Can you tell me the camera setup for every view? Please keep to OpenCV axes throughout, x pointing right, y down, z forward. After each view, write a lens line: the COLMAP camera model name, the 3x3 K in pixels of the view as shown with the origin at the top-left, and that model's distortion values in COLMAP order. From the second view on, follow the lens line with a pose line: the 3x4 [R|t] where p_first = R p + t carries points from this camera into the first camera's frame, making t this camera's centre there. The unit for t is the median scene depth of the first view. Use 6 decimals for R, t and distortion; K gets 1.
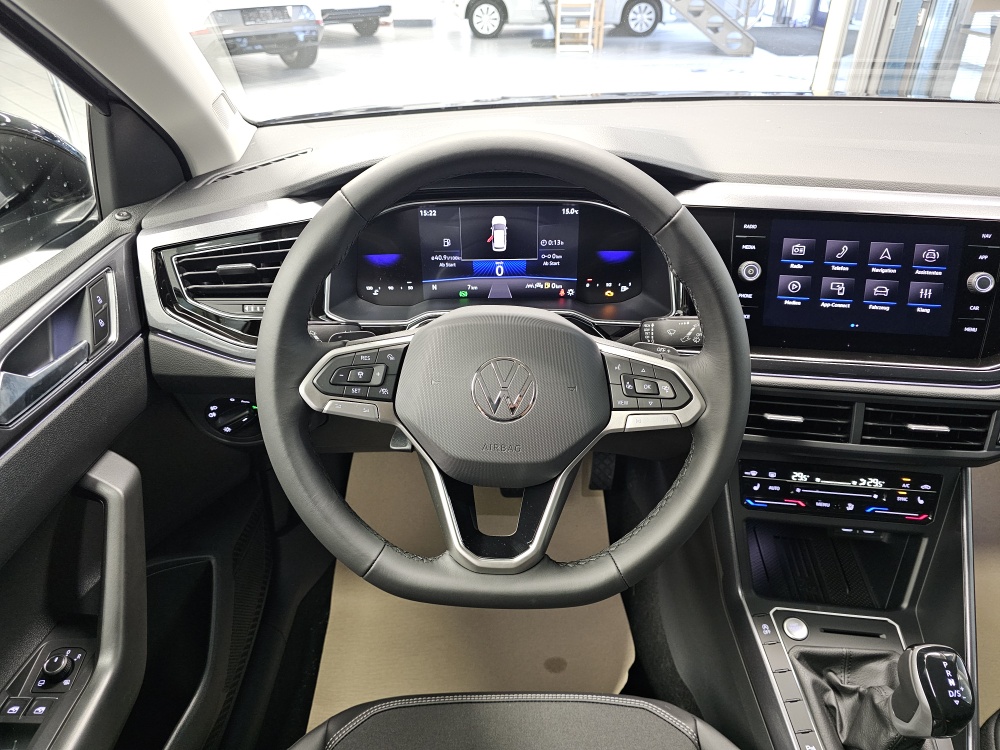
lens RADIAL K [[674.3, 0, 499.1], [0, 674.3, 358.5], [0, 0, 1]] dist [0.060730, -0.079099]
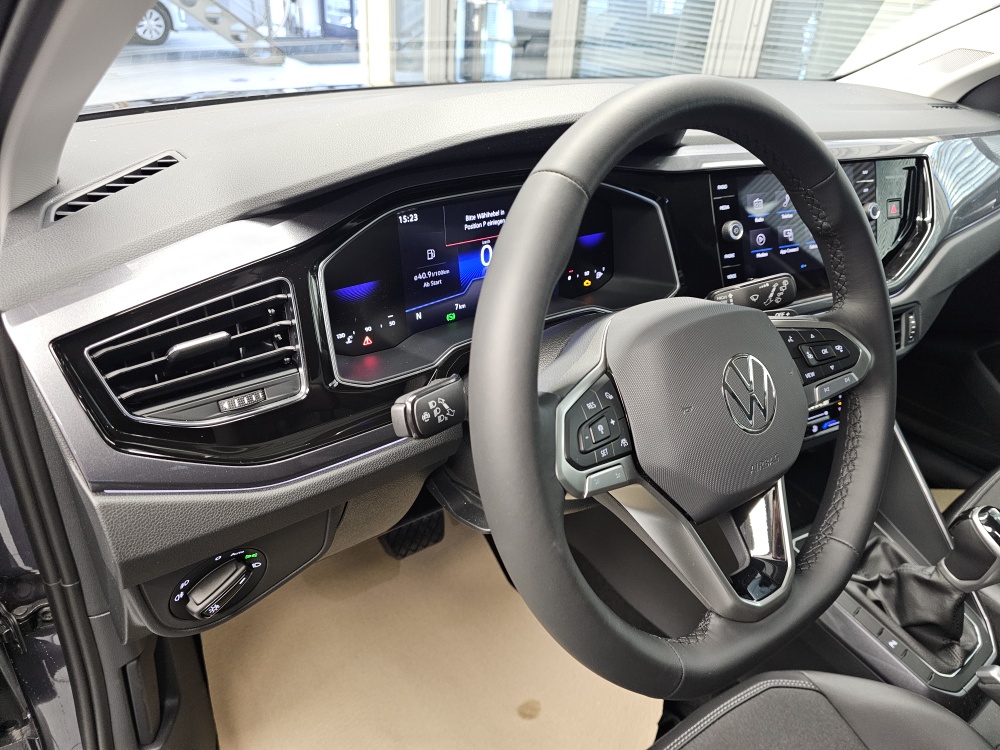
lens RADIAL K [[681.5, 0, 496.0], [0, 681.5, 372.4], [0, 0, 1]] dist [0.064001, -0.084115]
pose [[0.800169, -0.249830, 0.545266, -0.460137], [0.251570, 0.965082, 0.073006, -0.078330], [-0.544466, 0.078755, 0.835078, 0.315067]]
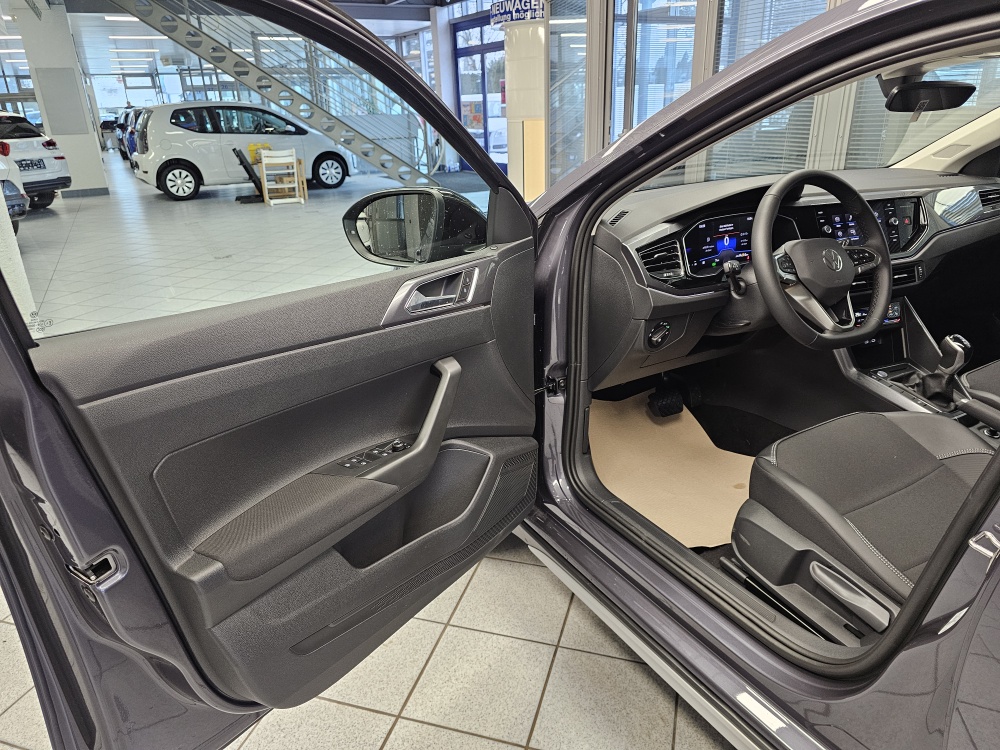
lens RADIAL K [[681.5, 0, 496.0], [0, 681.5, 372.4], [0, 0, 1]] dist [0.064001, -0.084115]
pose [[0.871335, -0.196044, 0.449824, -1.641826], [0.274833, 0.954419, -0.116410, 0.280282], [-0.406499, 0.225058, 0.885498, -0.509968]]
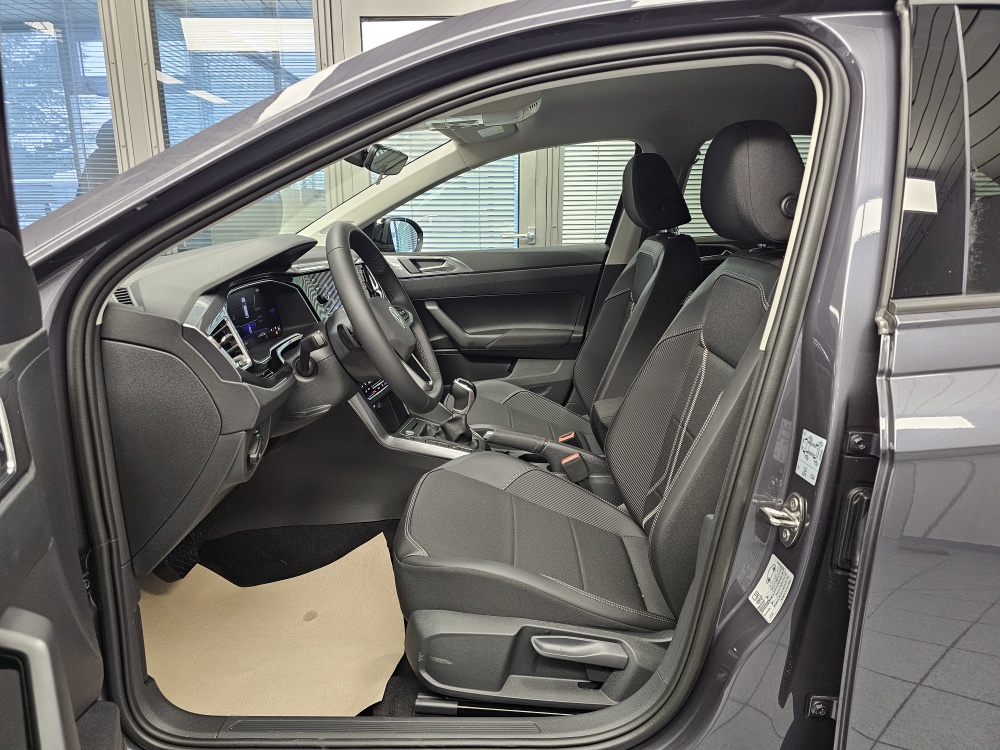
lens RADIAL K [[681.5, 0, 496.0], [0, 681.5, 372.4], [0, 0, 1]] dist [0.064001, -0.084115]
pose [[0.009739, -0.225630, 0.974164, -1.614021], [0.520574, 0.832927, 0.187713, -0.043609], [-0.853761, 0.505297, 0.125569, 0.329715]]
